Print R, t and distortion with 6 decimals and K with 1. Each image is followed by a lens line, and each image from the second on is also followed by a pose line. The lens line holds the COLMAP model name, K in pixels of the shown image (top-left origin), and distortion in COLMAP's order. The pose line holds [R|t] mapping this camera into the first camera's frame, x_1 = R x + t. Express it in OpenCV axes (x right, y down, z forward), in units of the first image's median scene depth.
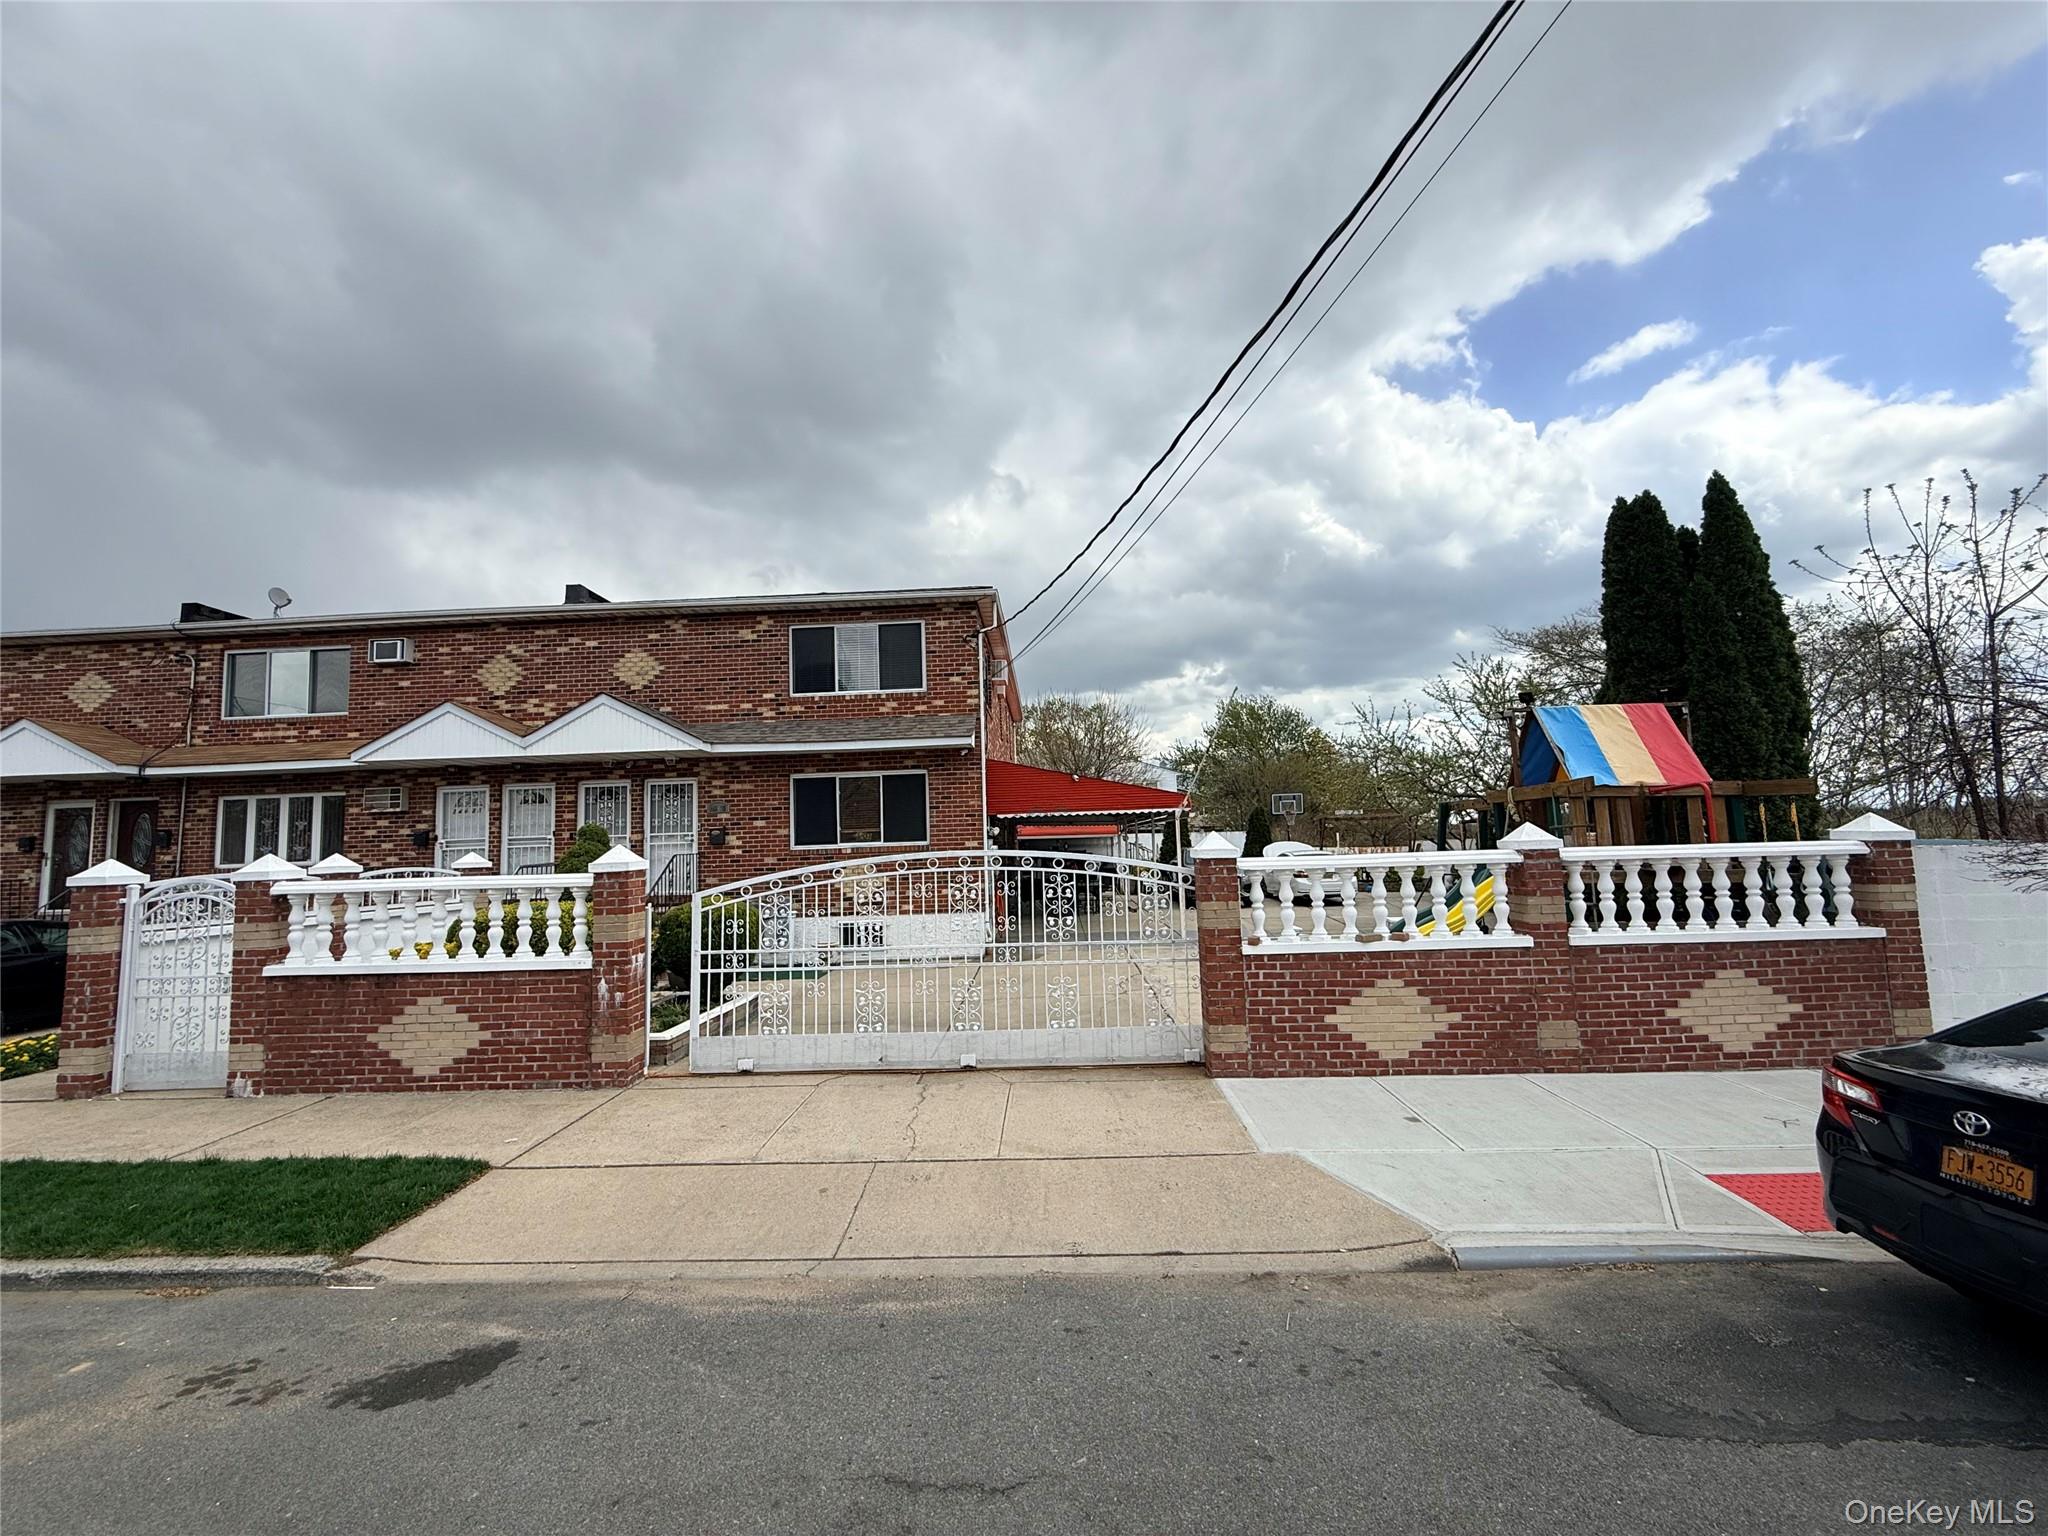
lens RADIAL K [[823.3, 0, 1036.7], [0, 823.3, 760.1], [0, 0, 1]] dist [-0.013086, 0.003929]
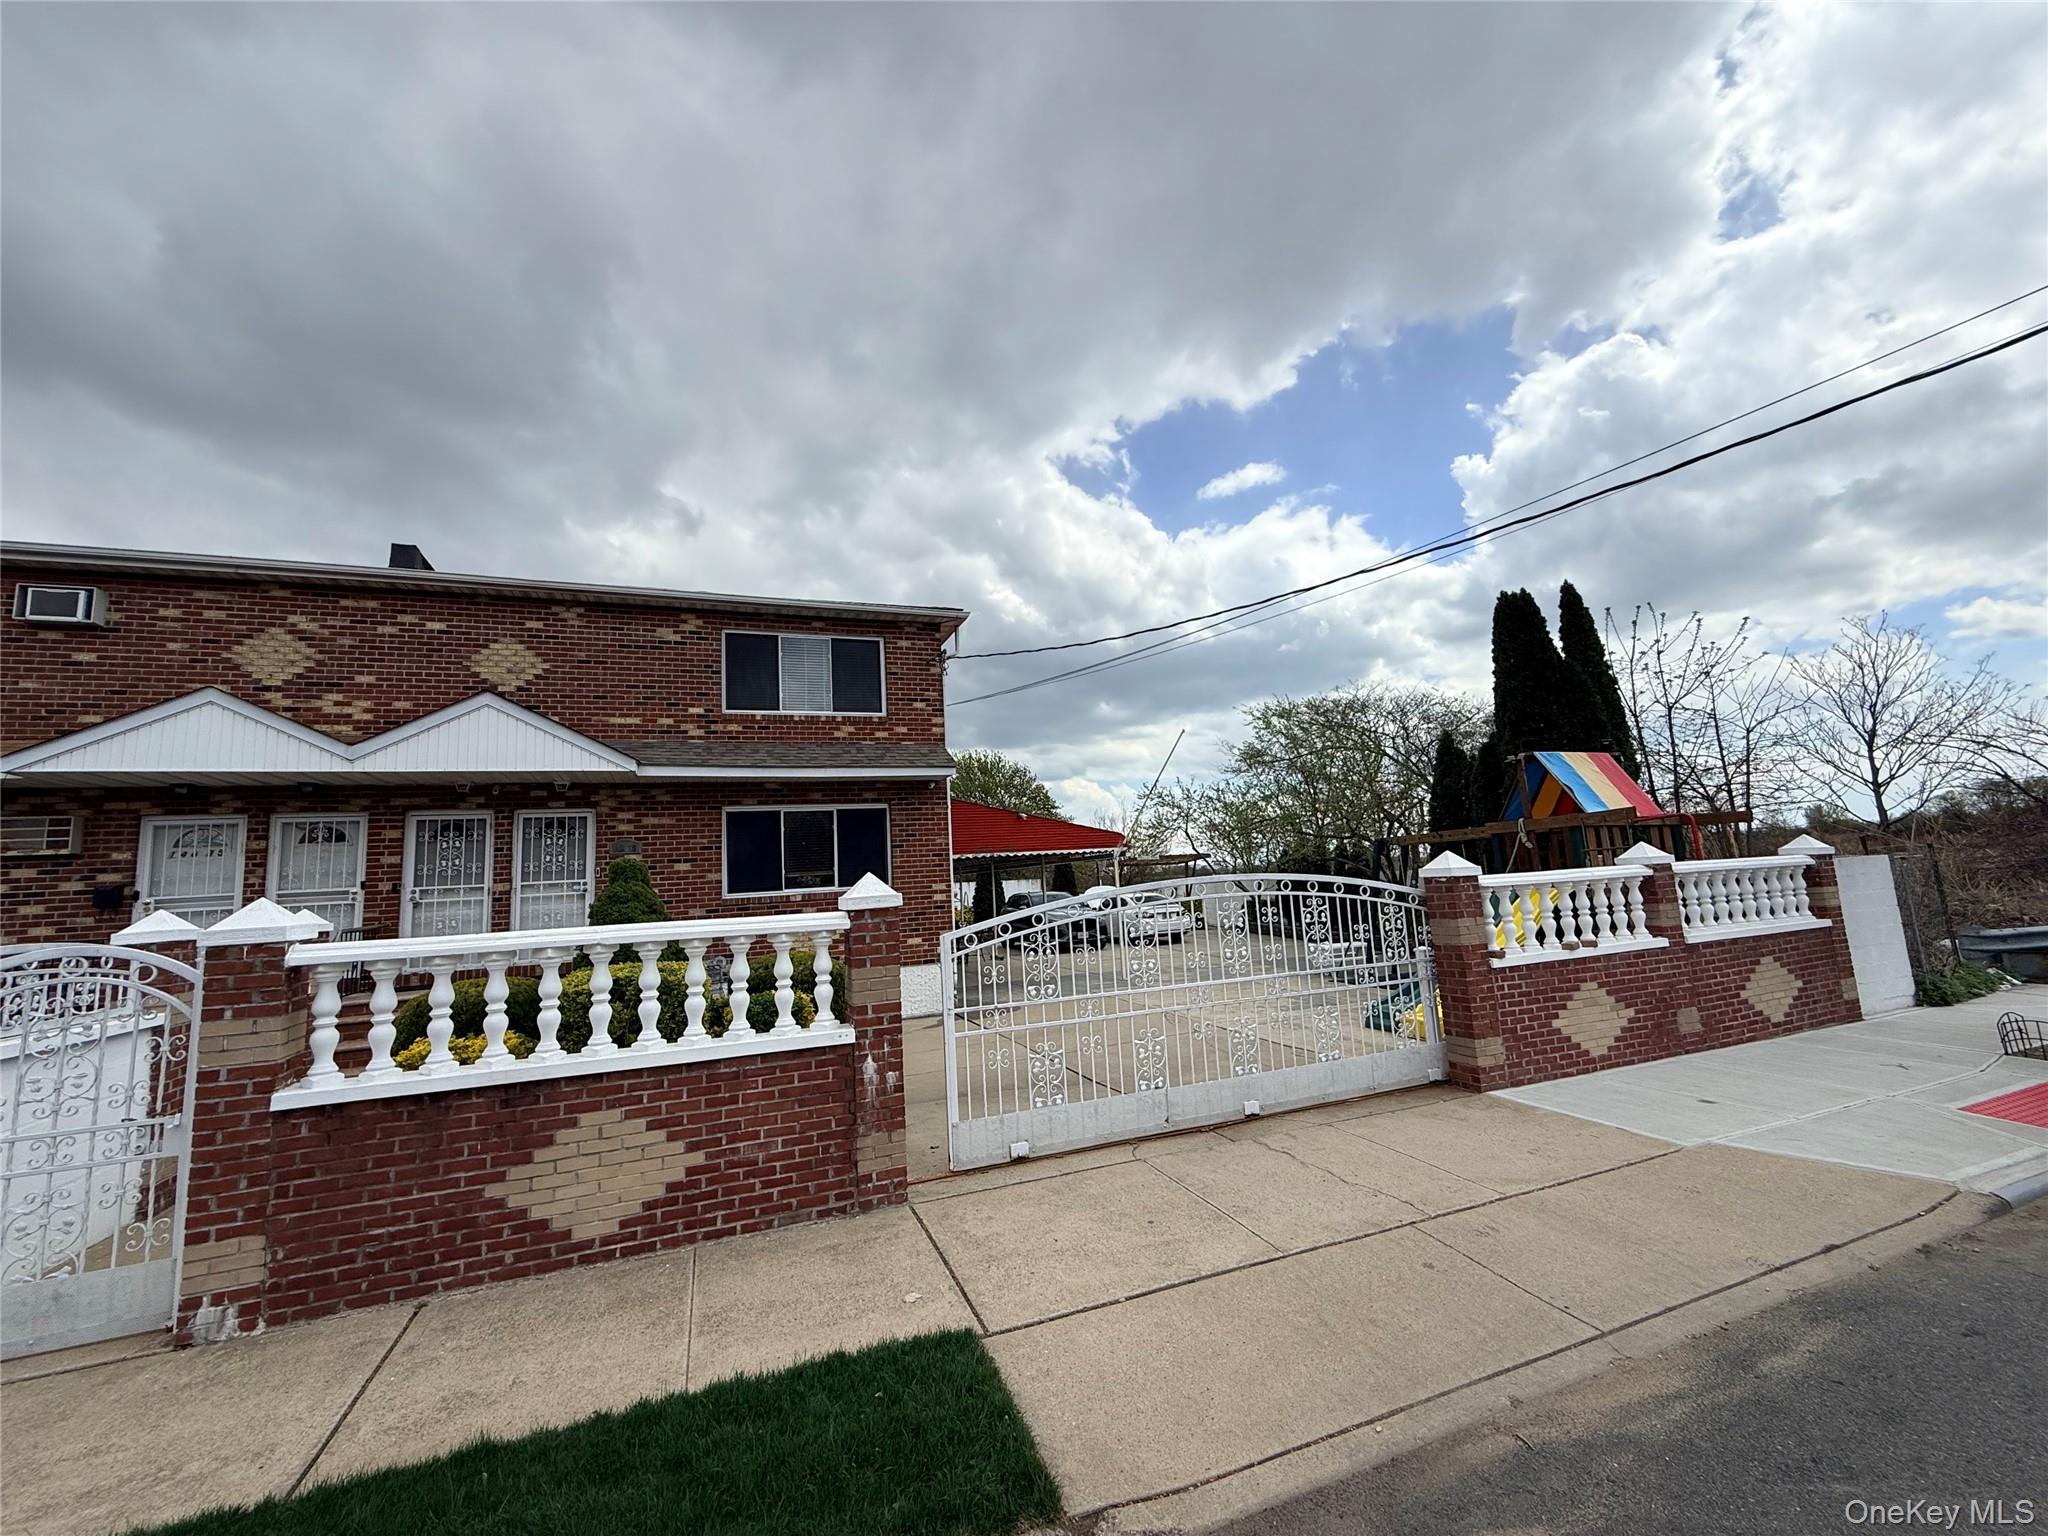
lens RADIAL K [[823.3, 0, 1041.3], [0, 823.3, 776.5], [0, 0, 1]] dist [-0.013086, 0.003929]
pose [[0.924121, 0.028200, 0.381058, -0.658806], [-0.010180, 0.998736, -0.049223, 0.051337], [-0.381965, 0.041609, 0.923240, 0.250883]]
